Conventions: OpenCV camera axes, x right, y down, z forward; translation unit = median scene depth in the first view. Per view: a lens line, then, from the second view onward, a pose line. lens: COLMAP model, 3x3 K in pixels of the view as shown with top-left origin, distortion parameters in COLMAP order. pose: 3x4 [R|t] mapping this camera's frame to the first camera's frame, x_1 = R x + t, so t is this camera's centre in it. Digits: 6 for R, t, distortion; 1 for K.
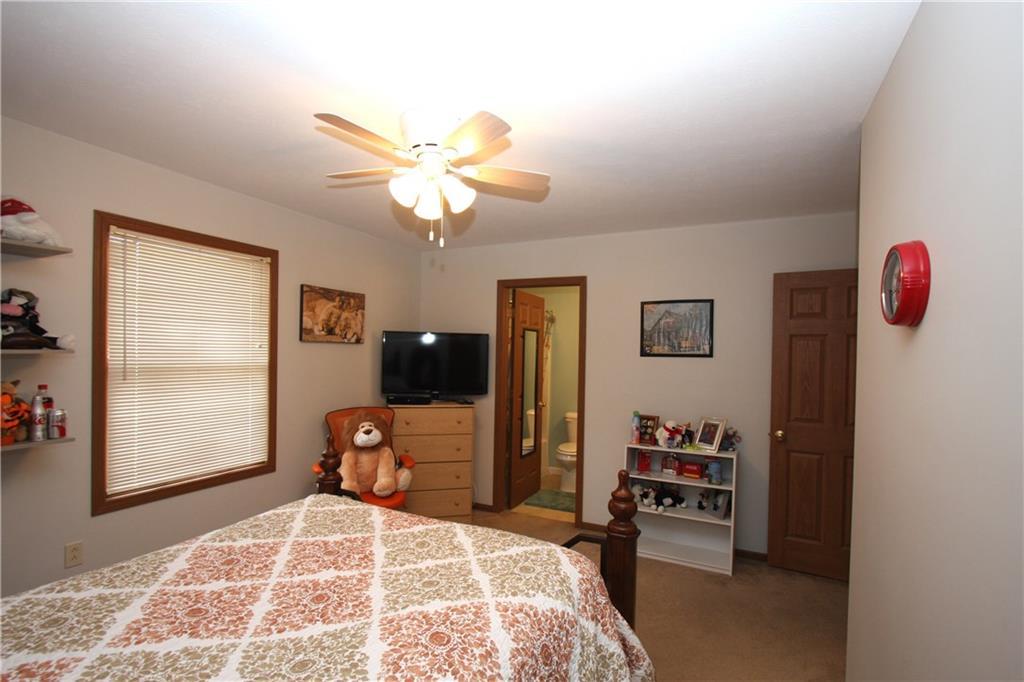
lens RADIAL K [[467.6, 0, 513.4], [0, 467.6, 358.6], [0, 0, 1]] dist [-0.001407, -0.000031]
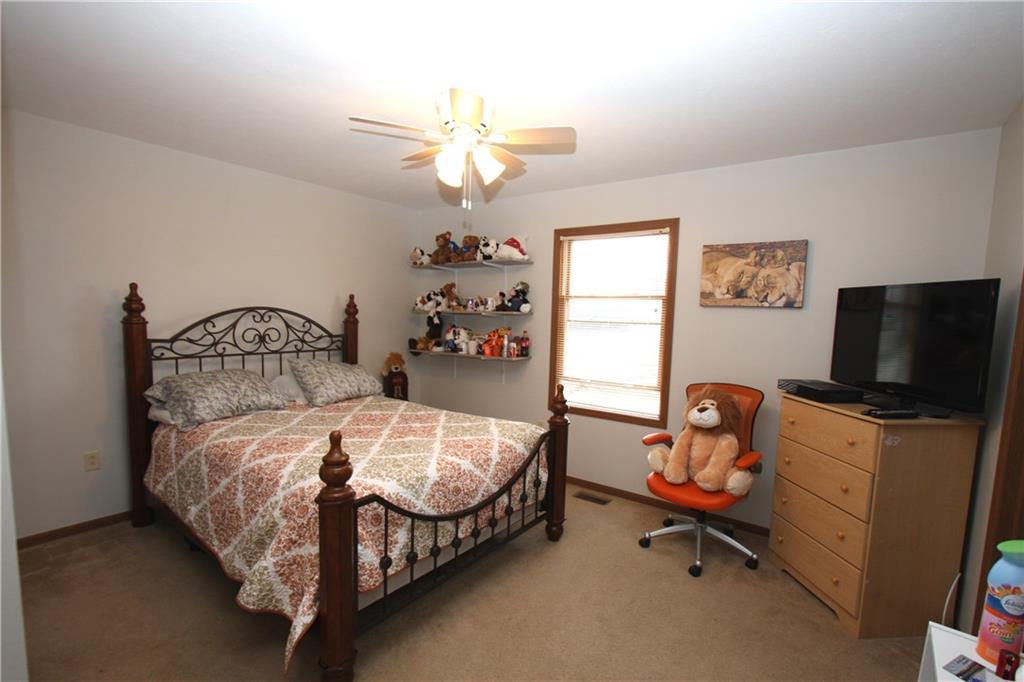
lens RADIAL K [[467.6, 0, 513.4], [0, 467.6, 358.6], [0, 0, 1]] dist [-0.001407, -0.000031]
pose [[-0.157626, 0.077458, -0.984456, 0.530507], [-0.043669, 0.995397, 0.085311, 0.004747], [0.986533, 0.056437, -0.153518, 0.736978]]
